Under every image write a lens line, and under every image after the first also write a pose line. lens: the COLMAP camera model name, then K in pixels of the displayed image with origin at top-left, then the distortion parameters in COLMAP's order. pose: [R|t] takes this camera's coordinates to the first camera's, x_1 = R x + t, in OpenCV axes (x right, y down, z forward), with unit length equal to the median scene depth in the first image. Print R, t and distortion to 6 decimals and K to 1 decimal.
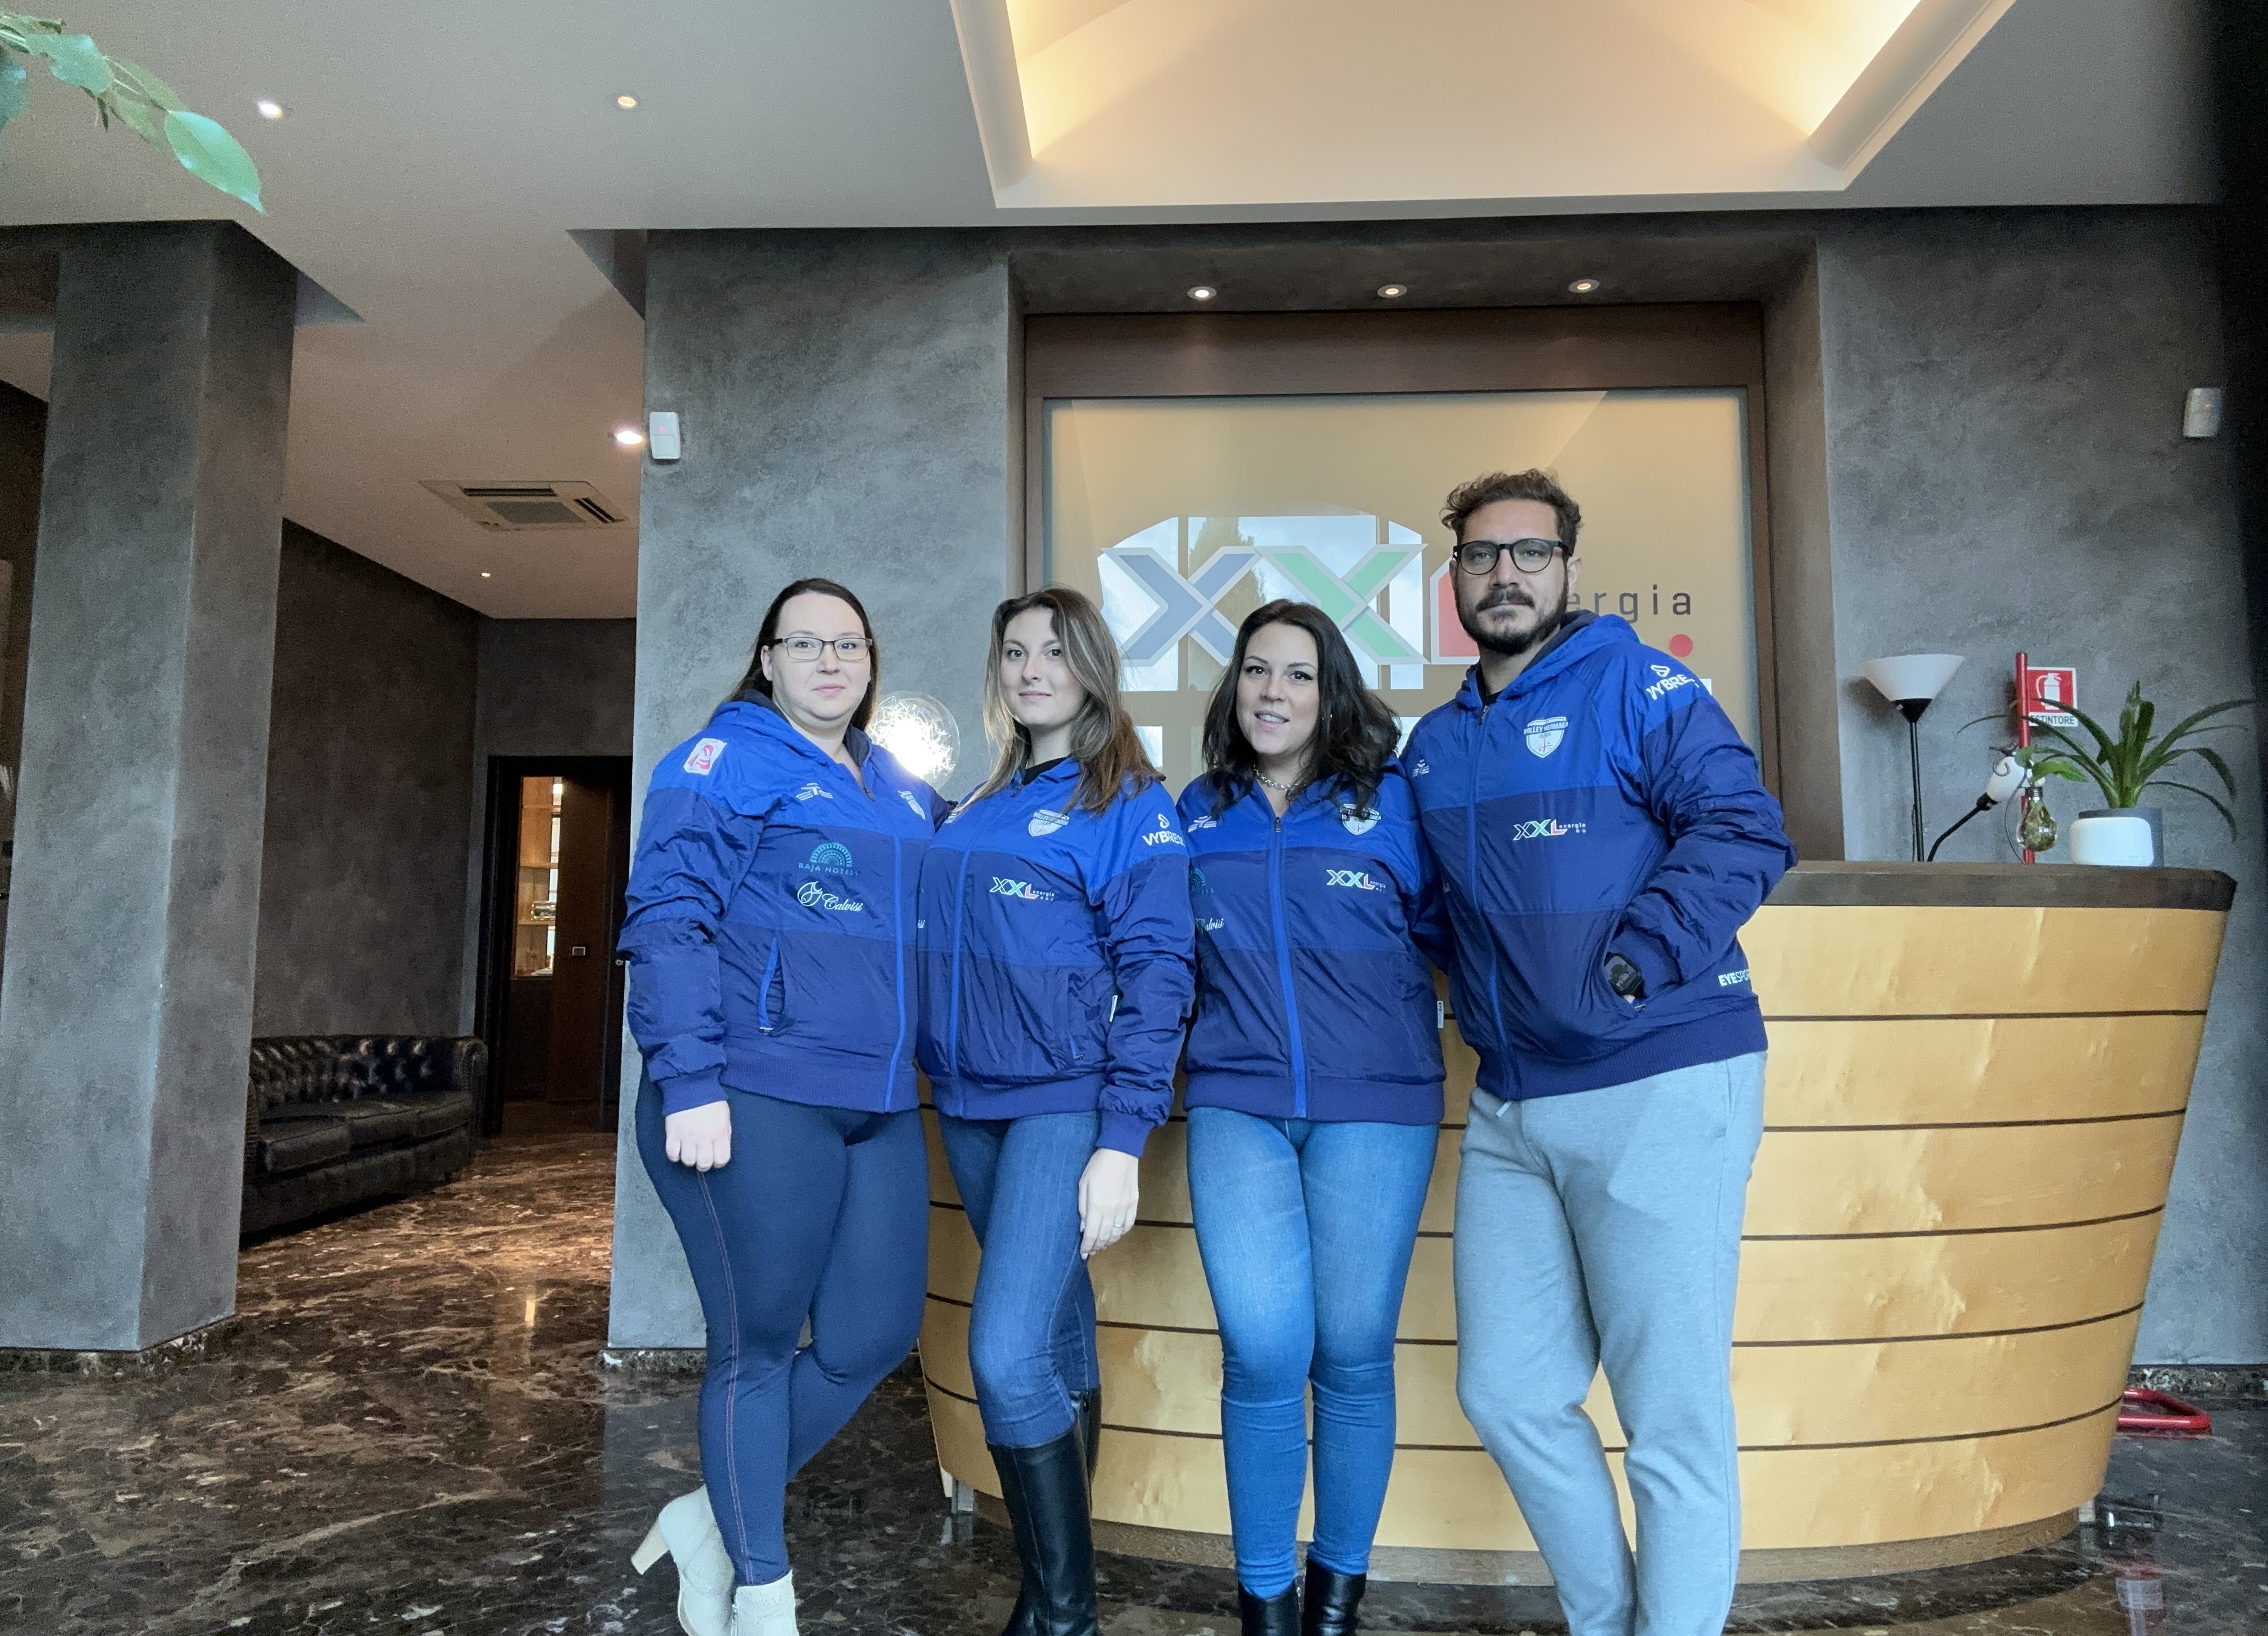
lens RADIAL K [[1578.9, 0, 1124.7], [0, 1578.9, 774.7], [0, 0, 1]] dist [0.008402, -0.007947]
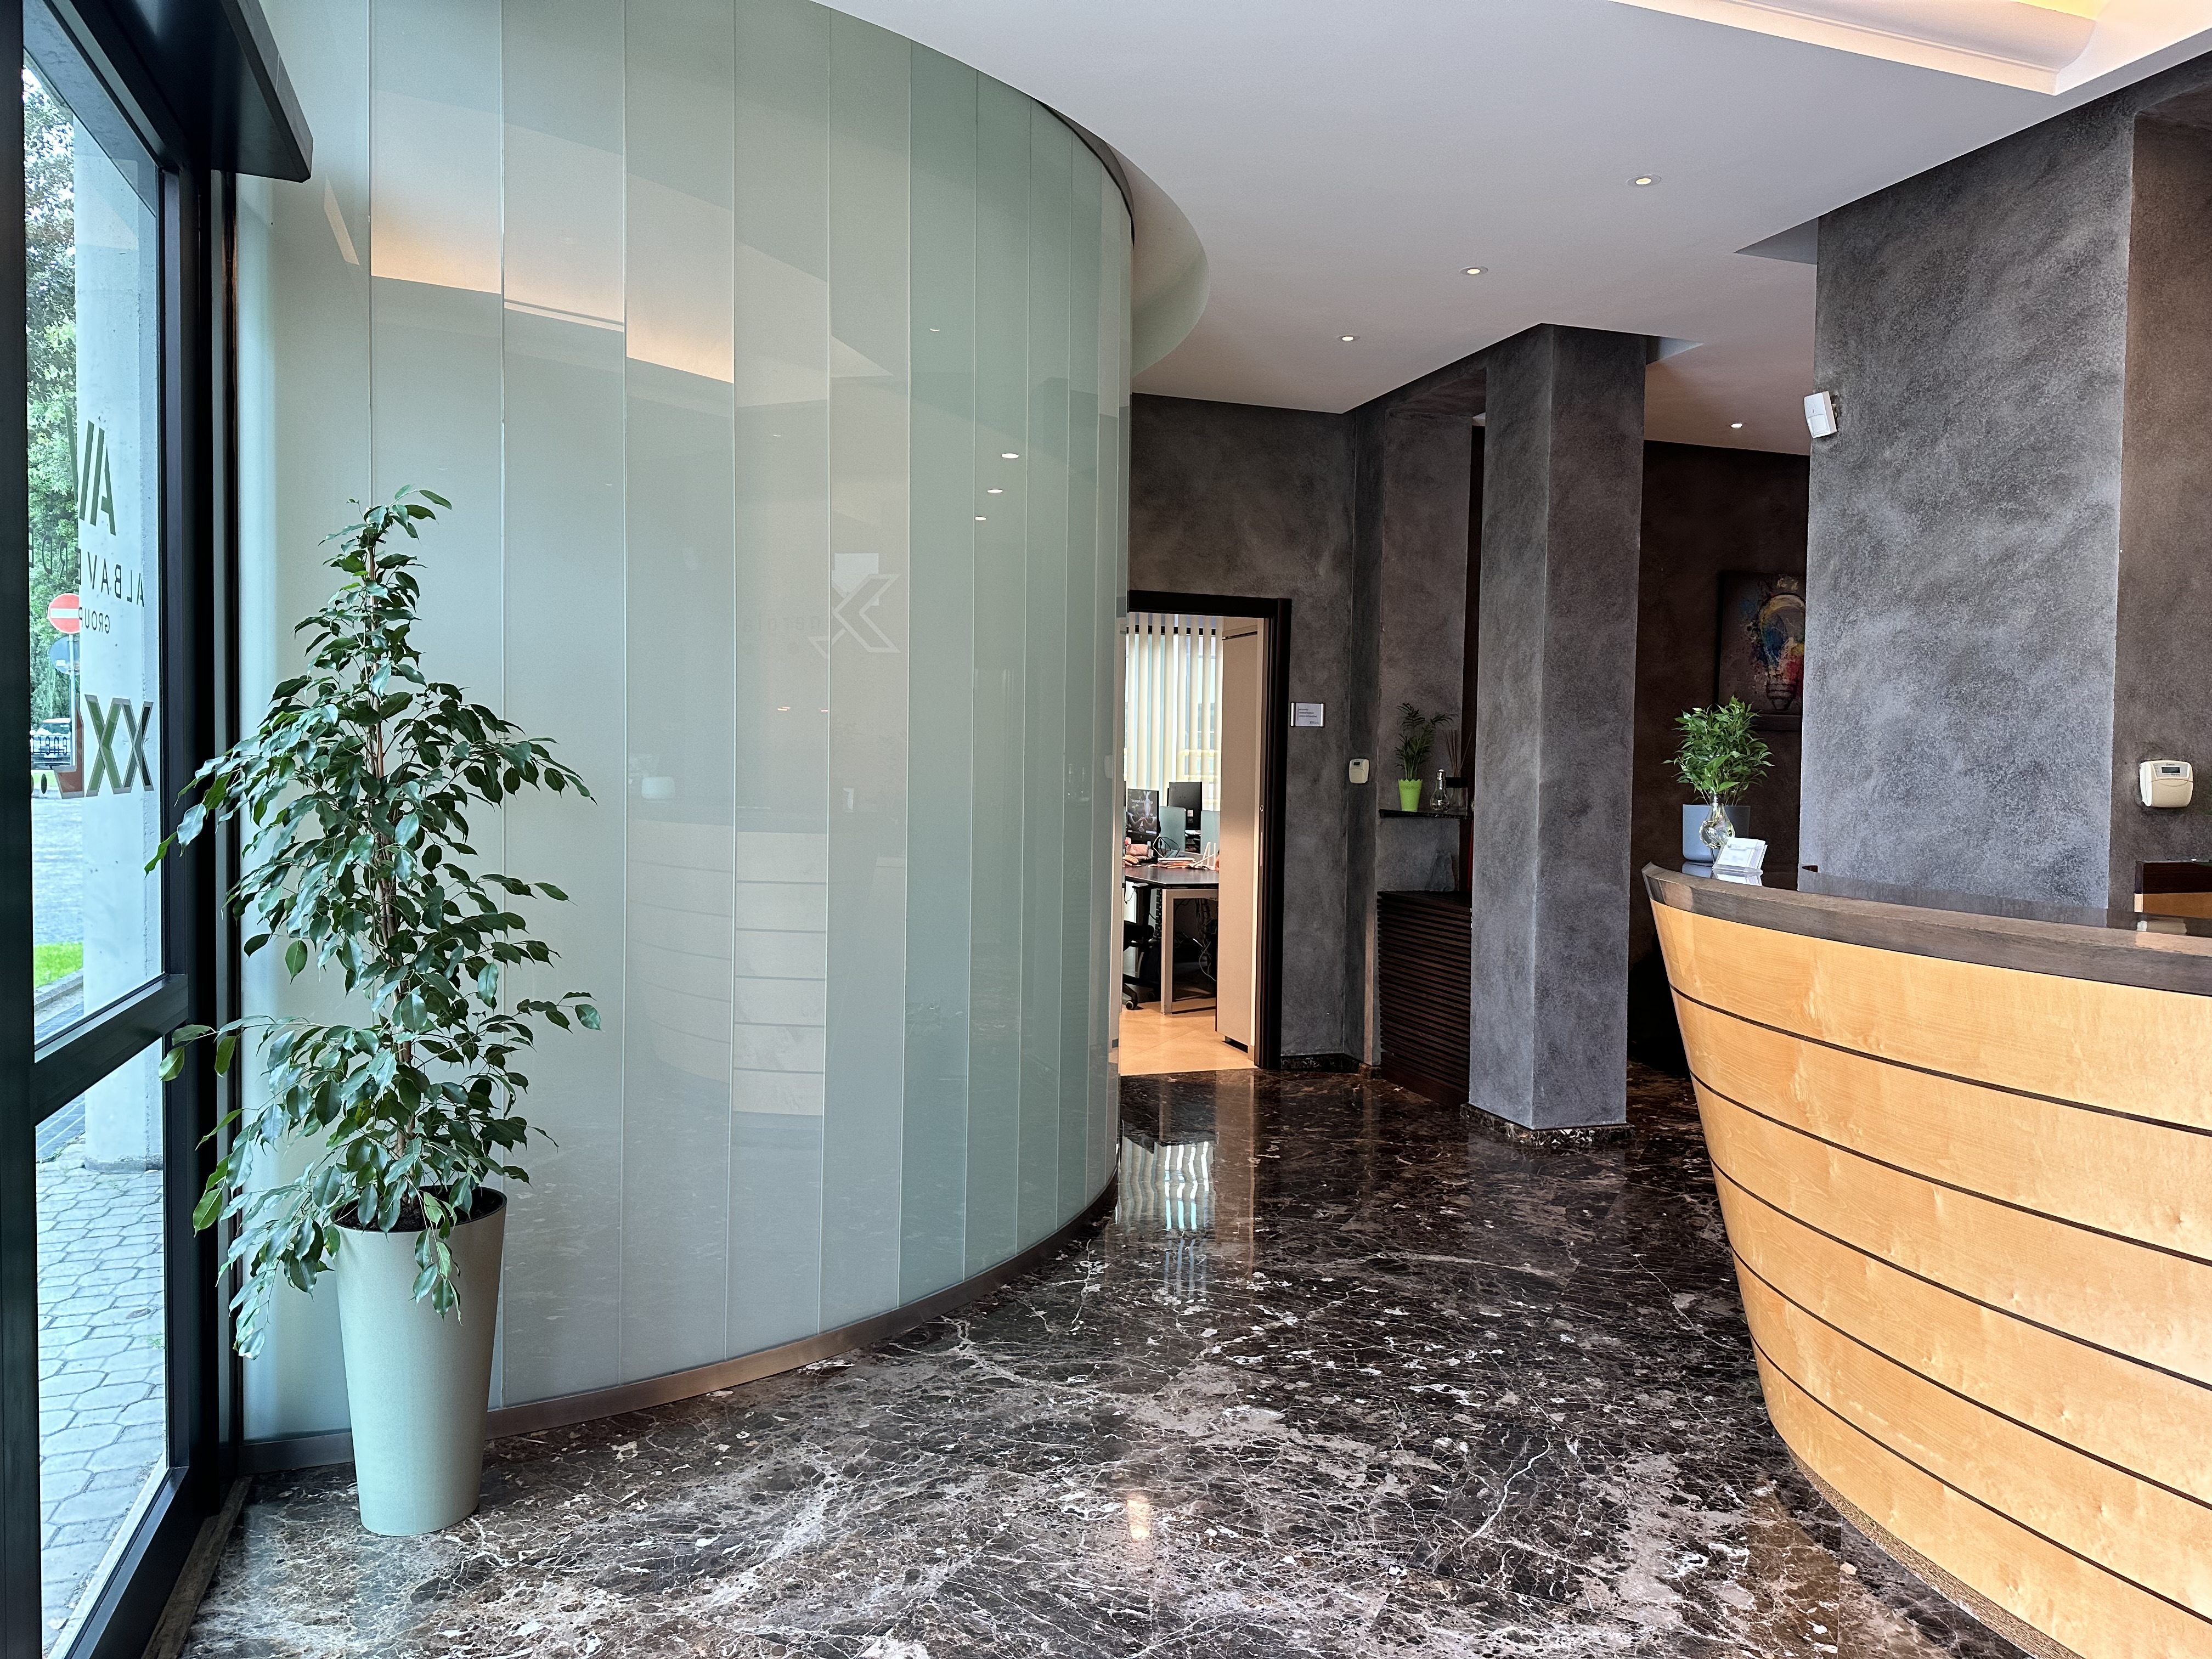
lens RADIAL K [[1538.1, 0, 1107.8], [0, 1538.1, 810.3], [0, 0, 1]] dist [0.033337, -0.005953]
pose [[0.367185, 0.029715, -0.929673, 0.547568], [0.092241, 0.993400, 0.068184, -0.065541], [0.925563, -0.110790, 0.362020, 0.139332]]
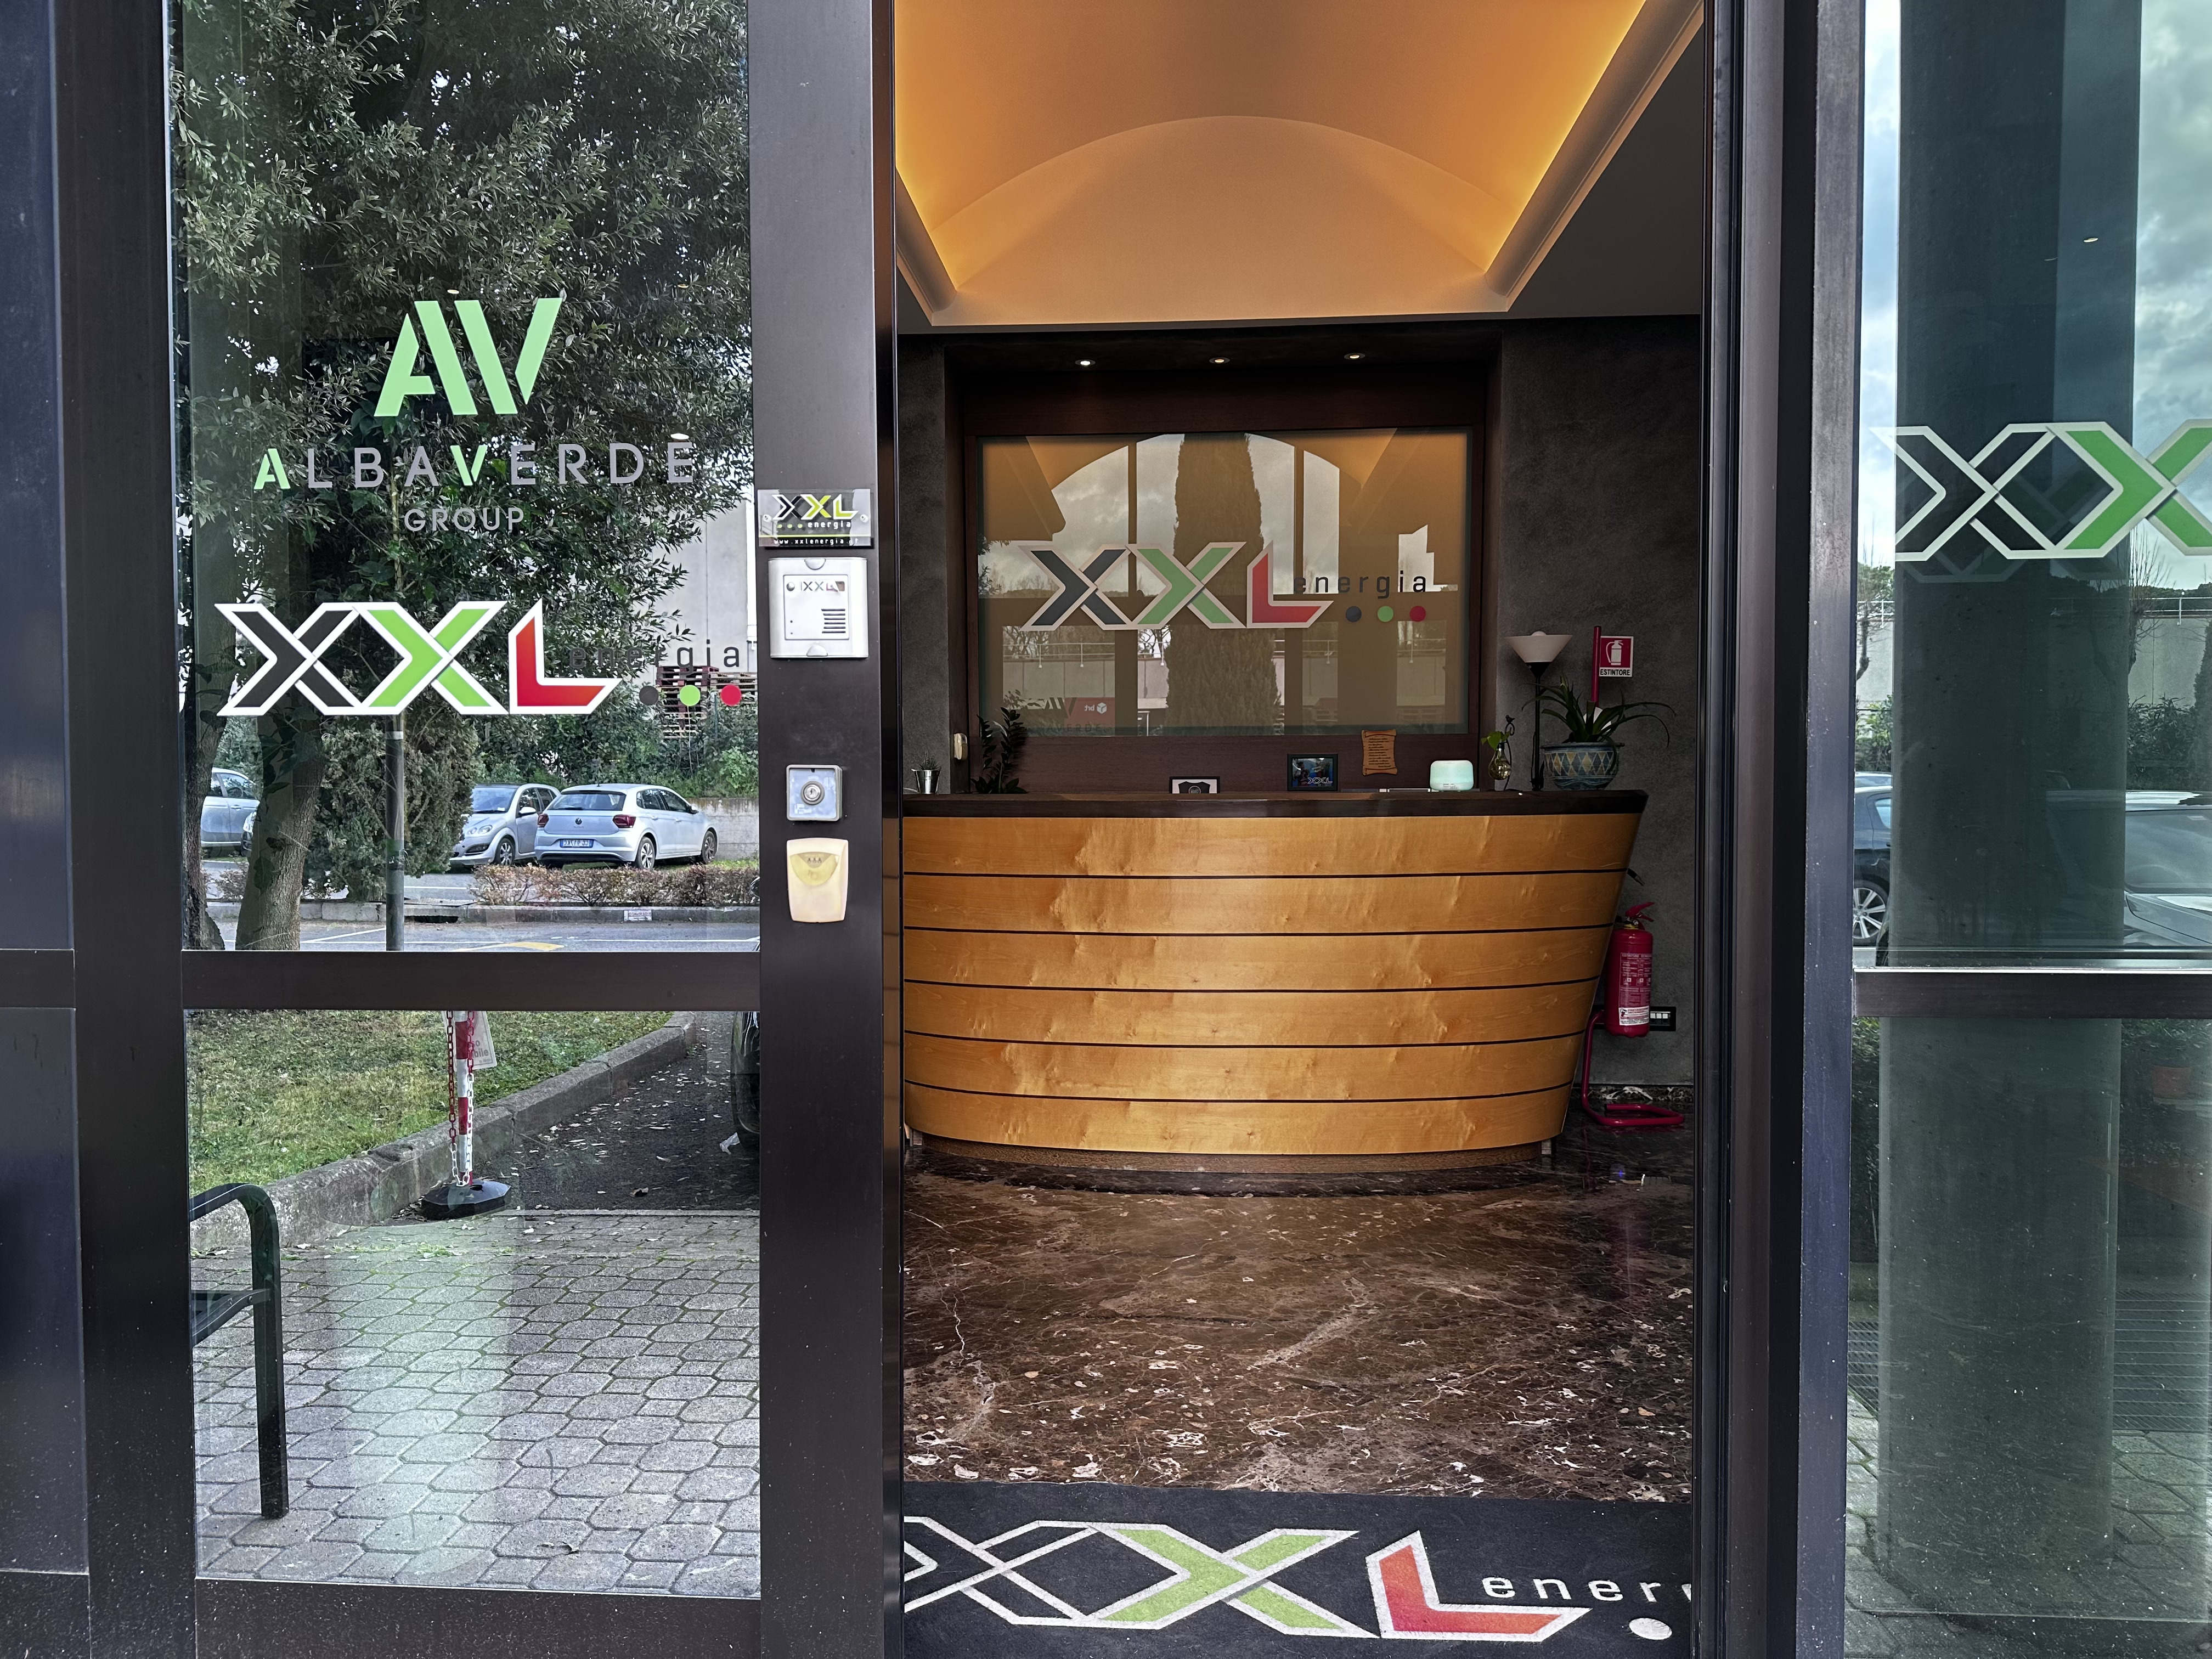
lens RADIAL K [[1538.1, 0, 1108.1], [0, 1538.1, 844.8], [0, 0, 1]] dist [0.033337, -0.005953]
pose [[0.999679, -0.001542, -0.025293, 0.116171], [0.005285, 0.988886, 0.148583, -0.092559], [0.024783, -0.148669, 0.988576, -0.480573]]
